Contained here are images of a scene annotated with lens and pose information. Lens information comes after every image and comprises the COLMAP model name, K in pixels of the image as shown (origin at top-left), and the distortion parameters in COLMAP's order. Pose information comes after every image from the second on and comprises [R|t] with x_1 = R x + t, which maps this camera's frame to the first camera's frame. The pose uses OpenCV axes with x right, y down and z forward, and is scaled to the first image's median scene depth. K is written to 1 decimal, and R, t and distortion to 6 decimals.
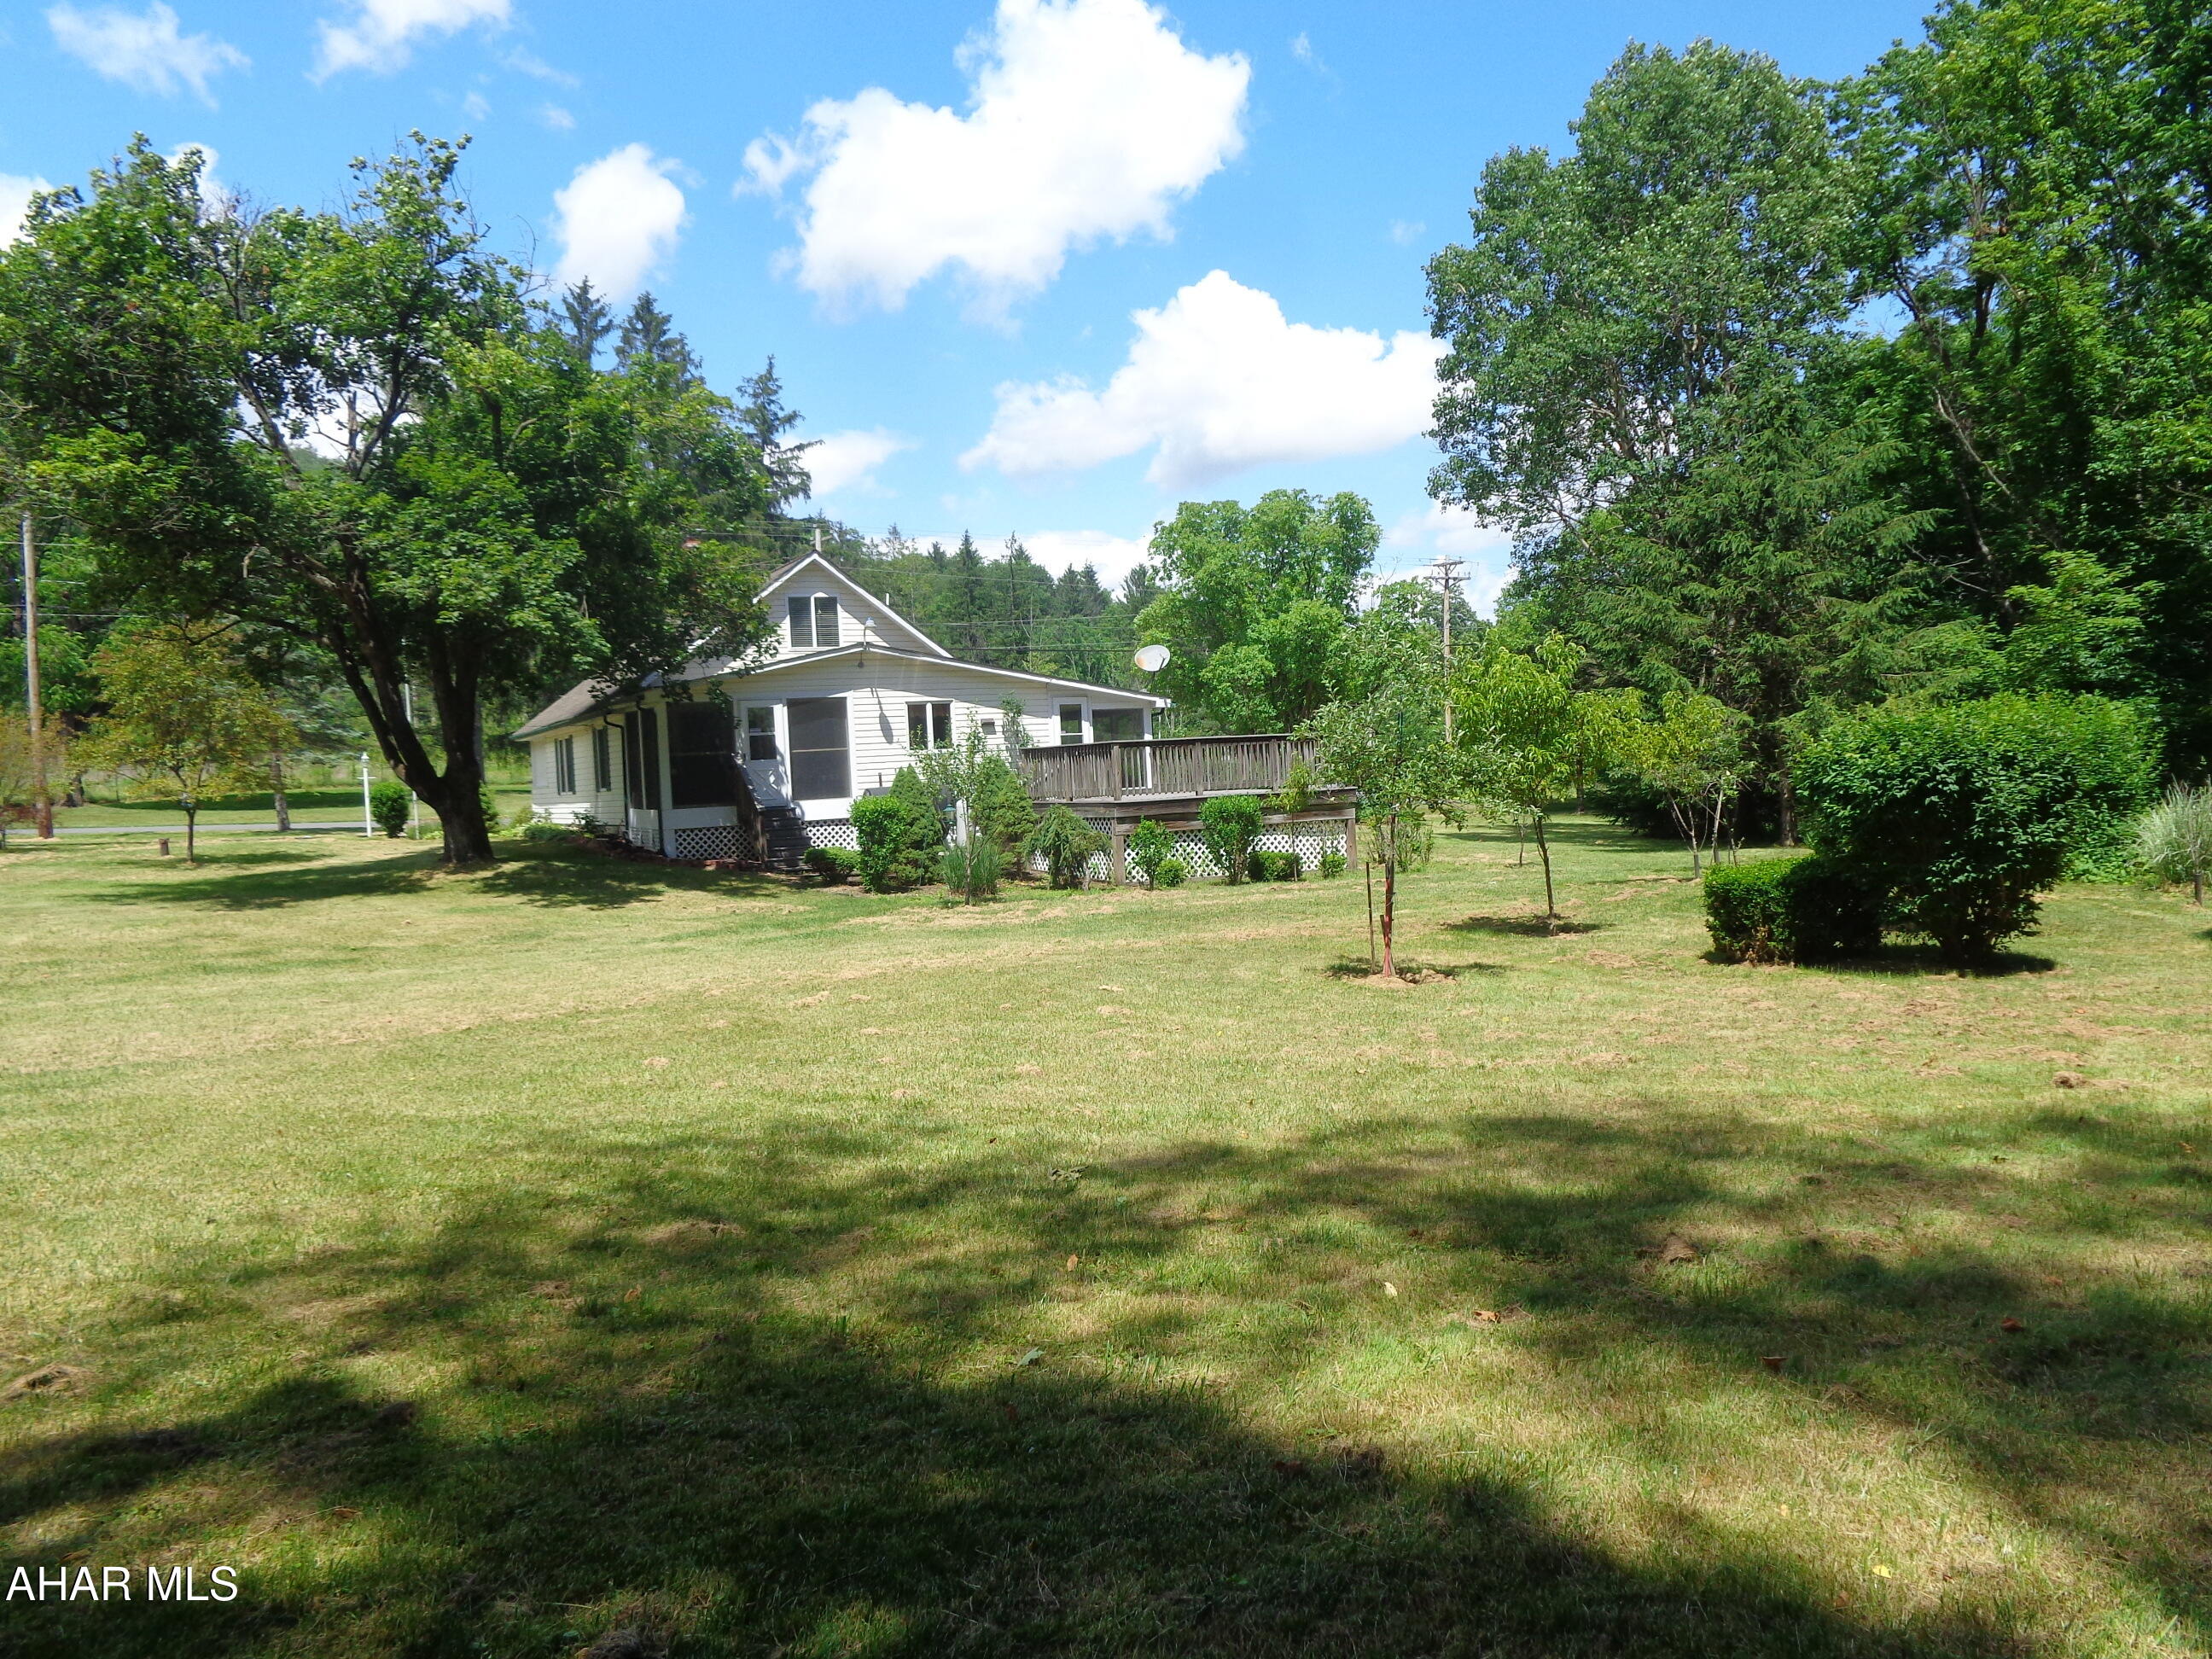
lens RADIAL K [[1653.6, 0, 1106.5], [0, 1653.6, 818.9], [0, 0, 1]] dist [-0.002799, 0.003664]
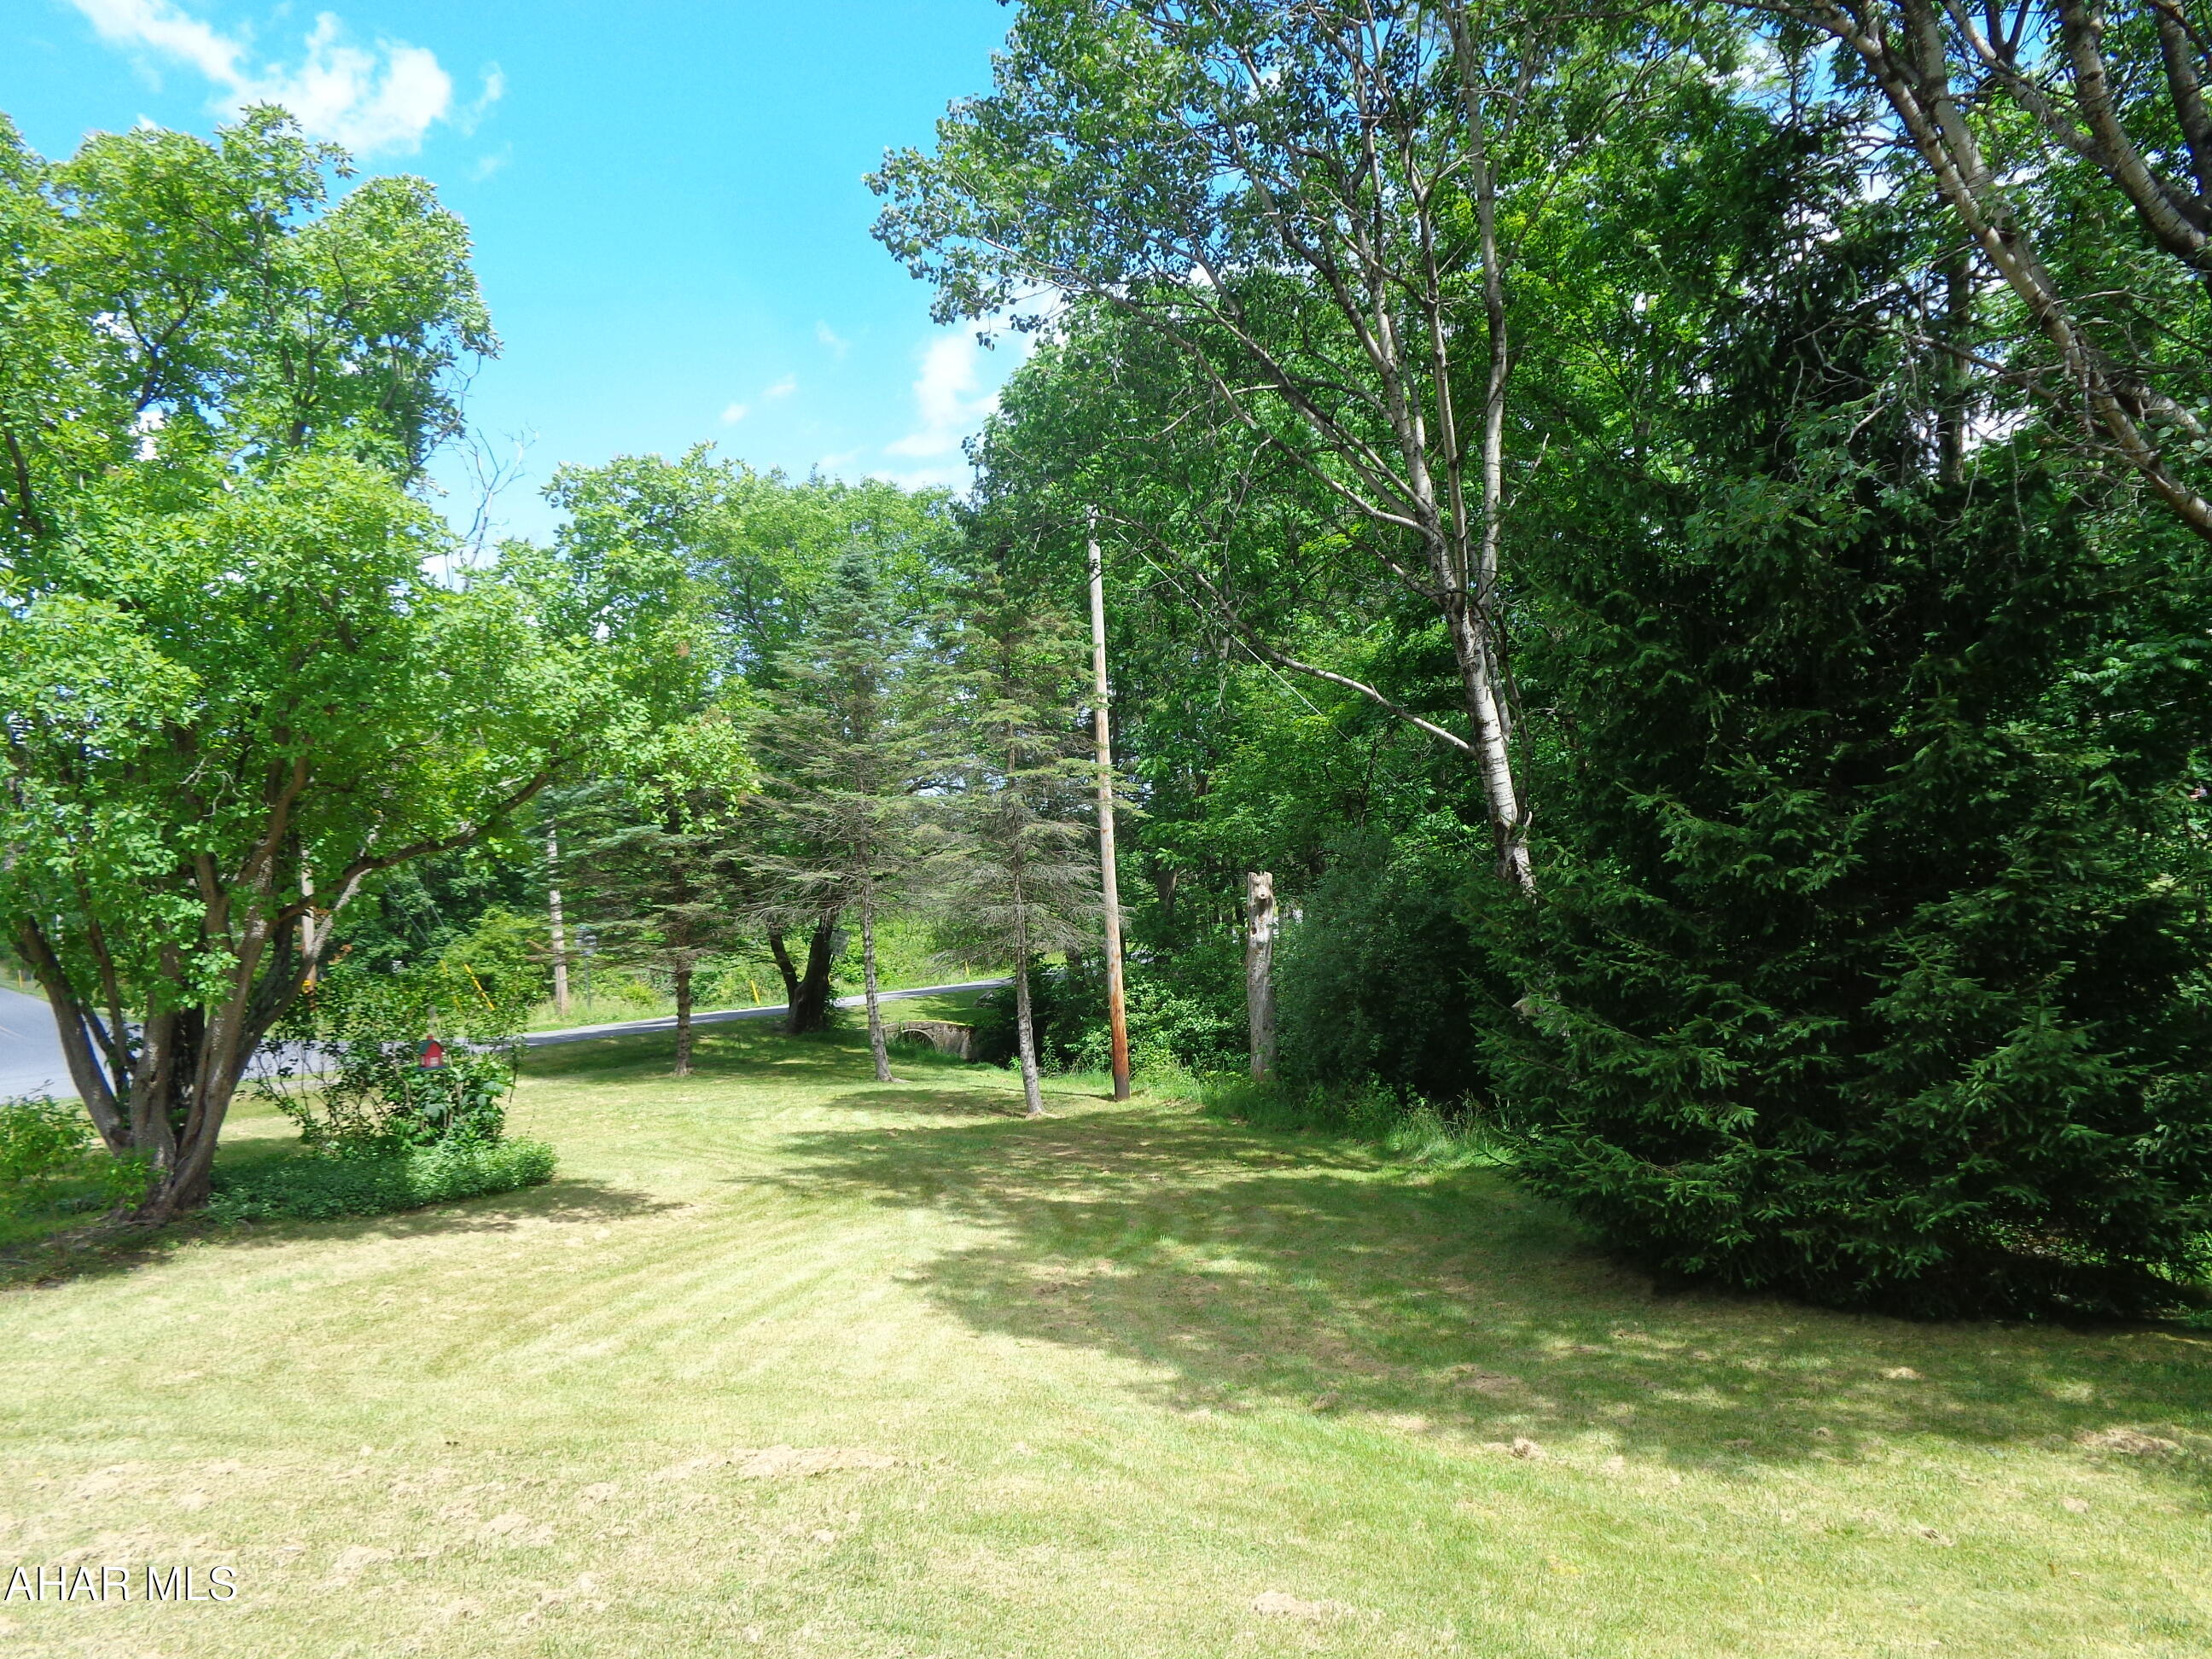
lens RADIAL K [[1681.6, 0, 1101.6], [0, 1681.6, 779.3], [0, 0, 1]] dist [-0.012092, -0.003327]
pose [[0.727235, 0.058904, 0.683857, 0.029433], [0.027736, 0.992975, -0.115024, -0.048381], [-0.685828, 0.102617, 0.720492, 0.822494]]
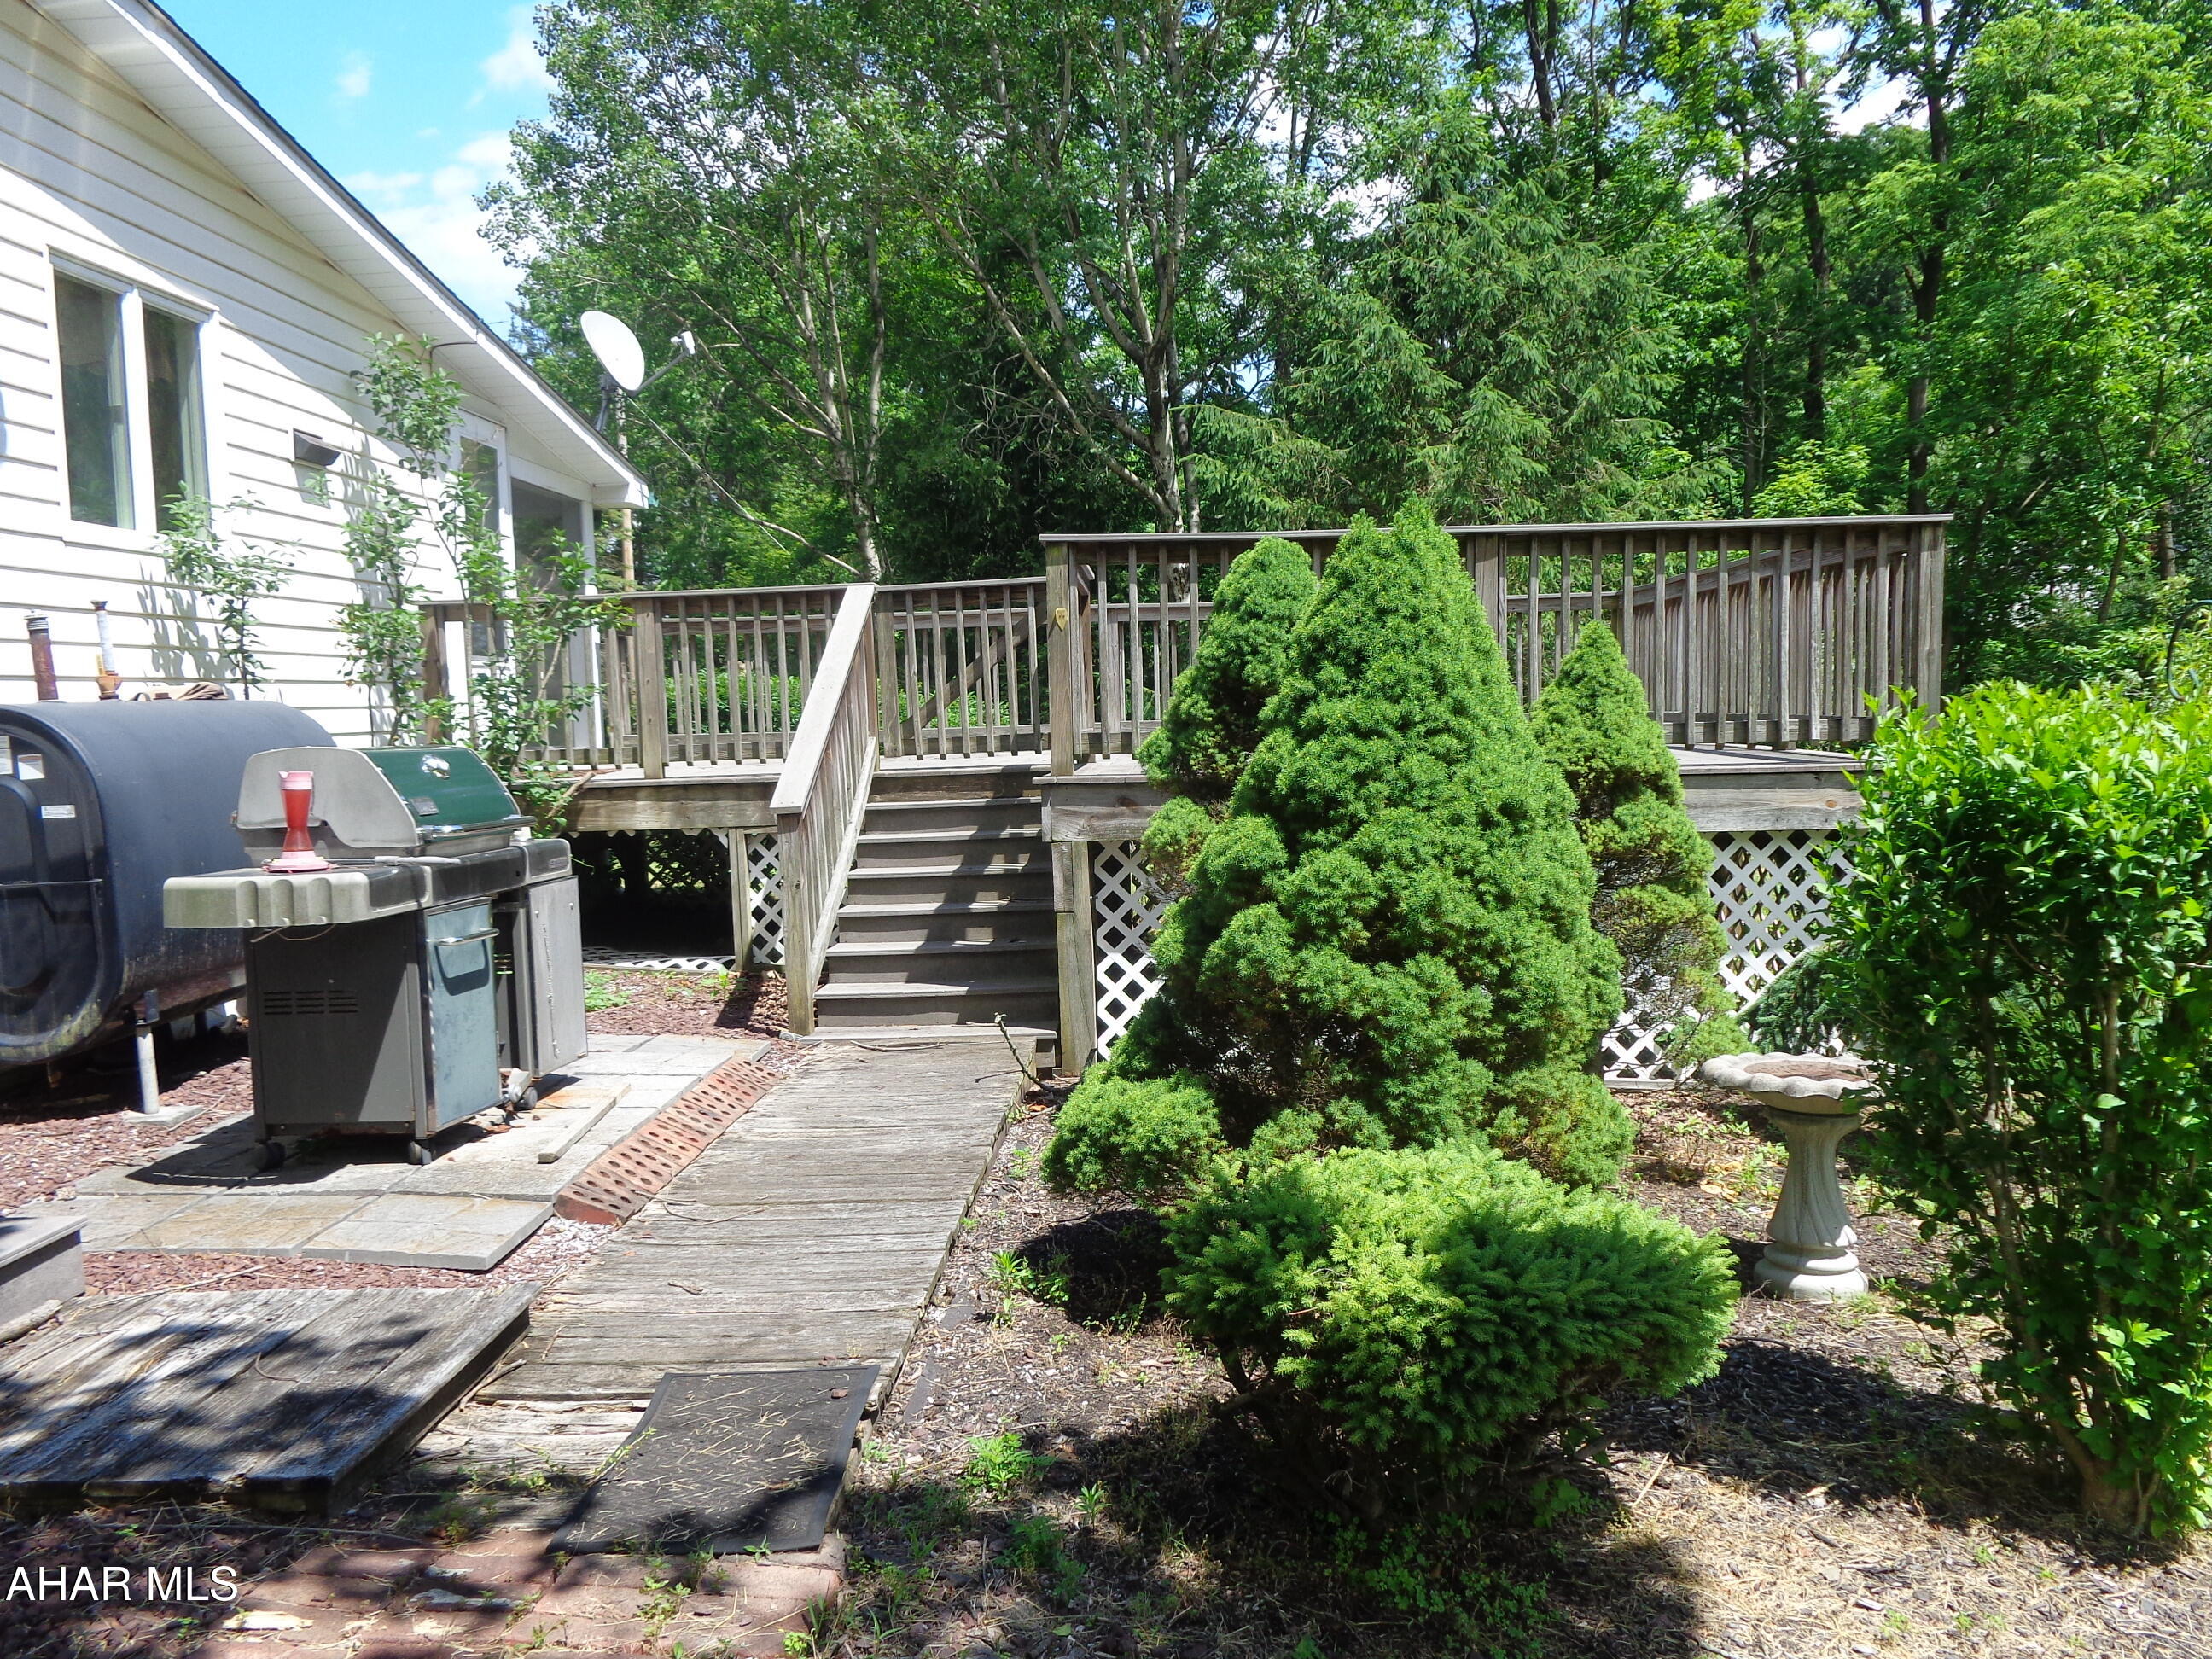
lens RADIAL K [[1653.6, 0, 1106.5], [0, 1653.6, 818.9], [0, 0, 1]] dist [-0.002799, 0.003664]
pose [[0.509328, -0.018598, 0.860372, -0.165306], [0.016649, 0.999792, 0.011755, -0.005768], [-0.860412, 0.008338, 0.509532, 0.611901]]
